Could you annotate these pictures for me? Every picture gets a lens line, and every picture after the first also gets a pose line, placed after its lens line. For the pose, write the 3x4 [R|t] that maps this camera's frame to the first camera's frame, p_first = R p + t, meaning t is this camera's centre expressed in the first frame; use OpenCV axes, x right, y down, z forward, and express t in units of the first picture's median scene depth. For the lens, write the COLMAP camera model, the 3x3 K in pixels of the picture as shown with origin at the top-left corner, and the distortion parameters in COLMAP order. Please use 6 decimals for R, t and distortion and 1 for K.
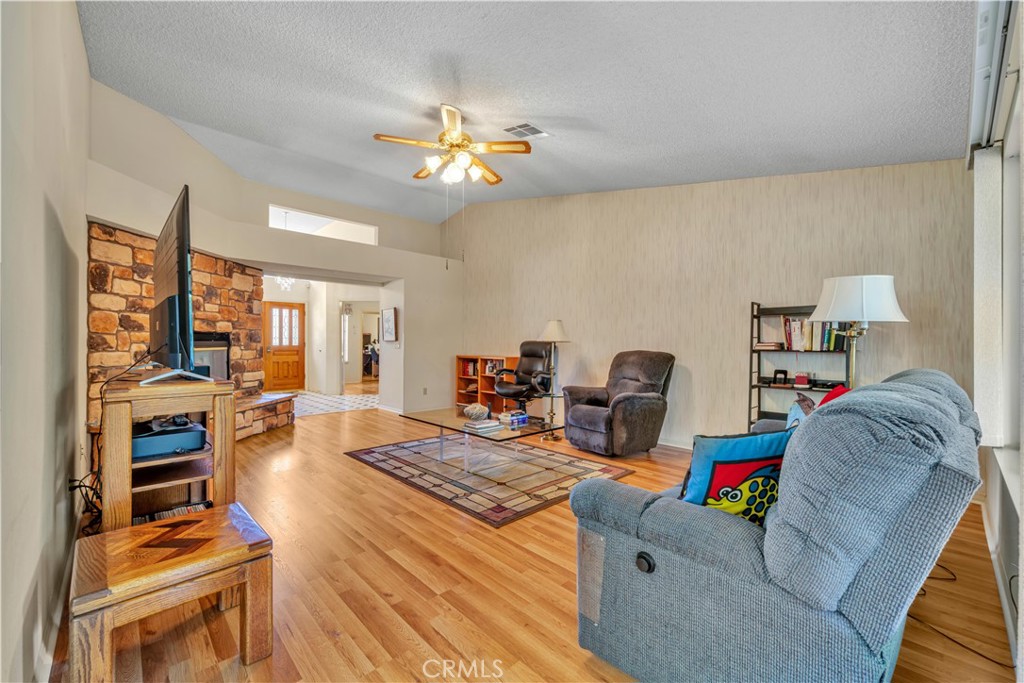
lens RADIAL K [[410.6, 0, 505.6], [0, 410.6, 344.2], [0, 0, 1]] dist [0.004325, -0.000926]
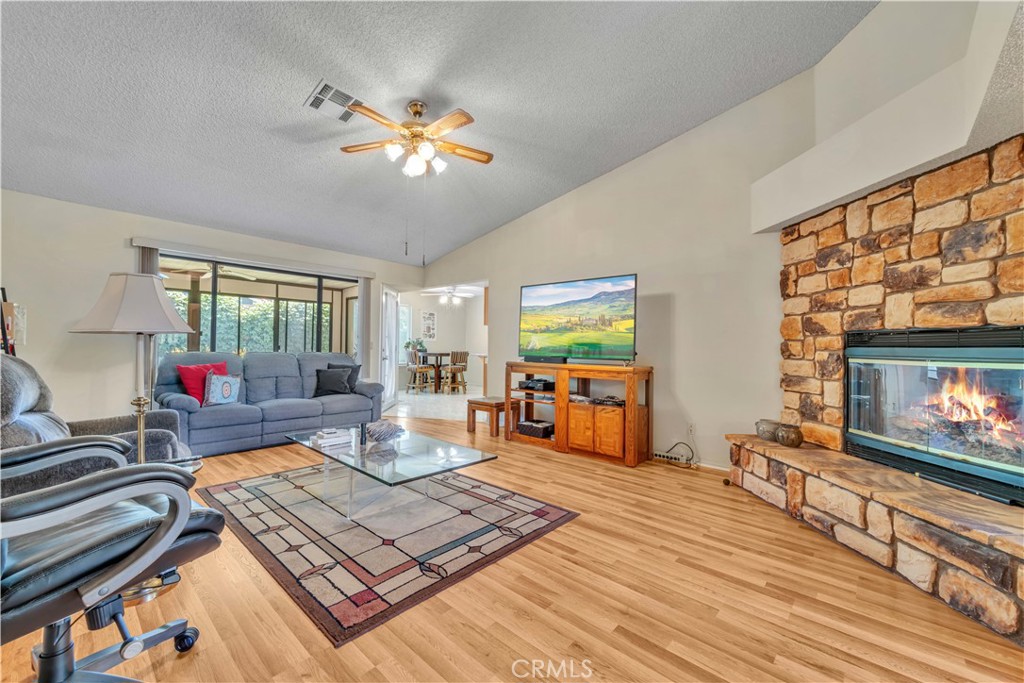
lens RADIAL K [[410.6, 0, 510.5], [0, 410.6, 343.4], [0, 0, 1]] dist [0.004325, -0.000926]
pose [[-0.996988, -0.019037, -0.075188, -0.243533], [-0.018853, 0.999817, -0.003158, -0.002791], [0.075235, -0.001731, -0.997164, 1.753715]]
